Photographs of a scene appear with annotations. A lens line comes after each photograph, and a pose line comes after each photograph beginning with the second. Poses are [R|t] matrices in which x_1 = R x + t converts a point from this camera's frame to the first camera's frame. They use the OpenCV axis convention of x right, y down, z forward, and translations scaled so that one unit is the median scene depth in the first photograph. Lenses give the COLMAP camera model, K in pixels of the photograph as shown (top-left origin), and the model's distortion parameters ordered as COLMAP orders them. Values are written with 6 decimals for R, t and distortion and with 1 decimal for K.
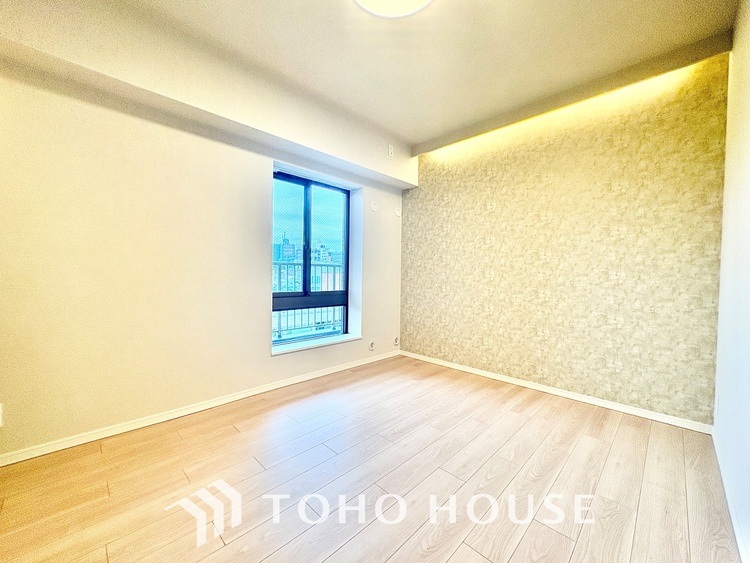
lens RADIAL K [[298.1, 0, 375.5], [0, 298.1, 281.5], [0, 0, 1]] dist [-0.000520, -0.000073]
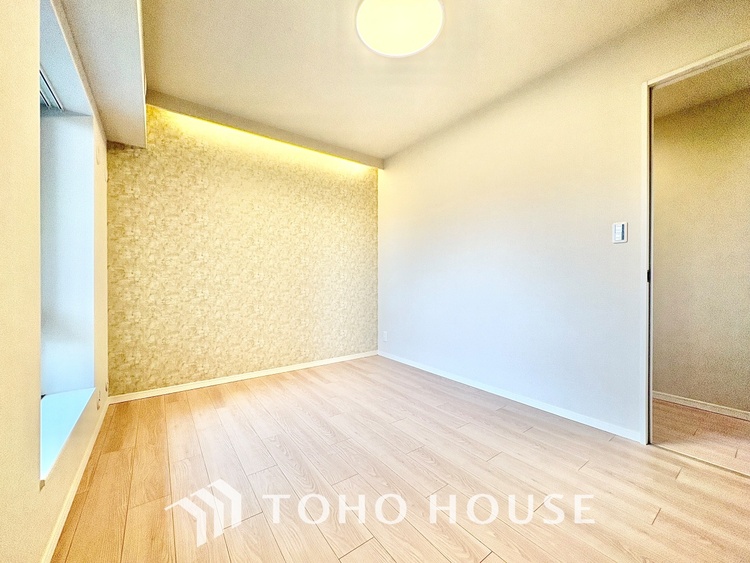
lens RADIAL K [[313.6, 0, 375.3], [0, 313.6, 274.8], [0, 0, 1]] dist [-0.000697, -0.000014]
pose [[0.137760, -0.005809, 0.990449, -0.678975], [0.018817, 0.999818, 0.003246, -0.022395], [-0.990287, 0.018190, 0.137845, 0.499976]]
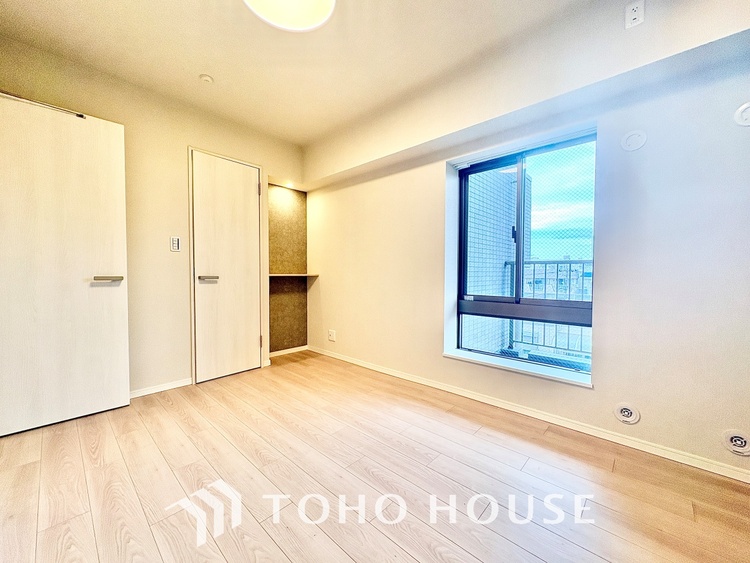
lens RADIAL K [[298.1, 0, 375.5], [0, 298.1, 281.5], [0, 0, 1]] dist [-0.000520, -0.000073]
pose [[0.038901, 0.020337, -0.999036, 0.613438], [-0.023775, 0.999529, 0.019422, -0.016888], [0.998960, 0.022996, 0.039366, 0.688185]]
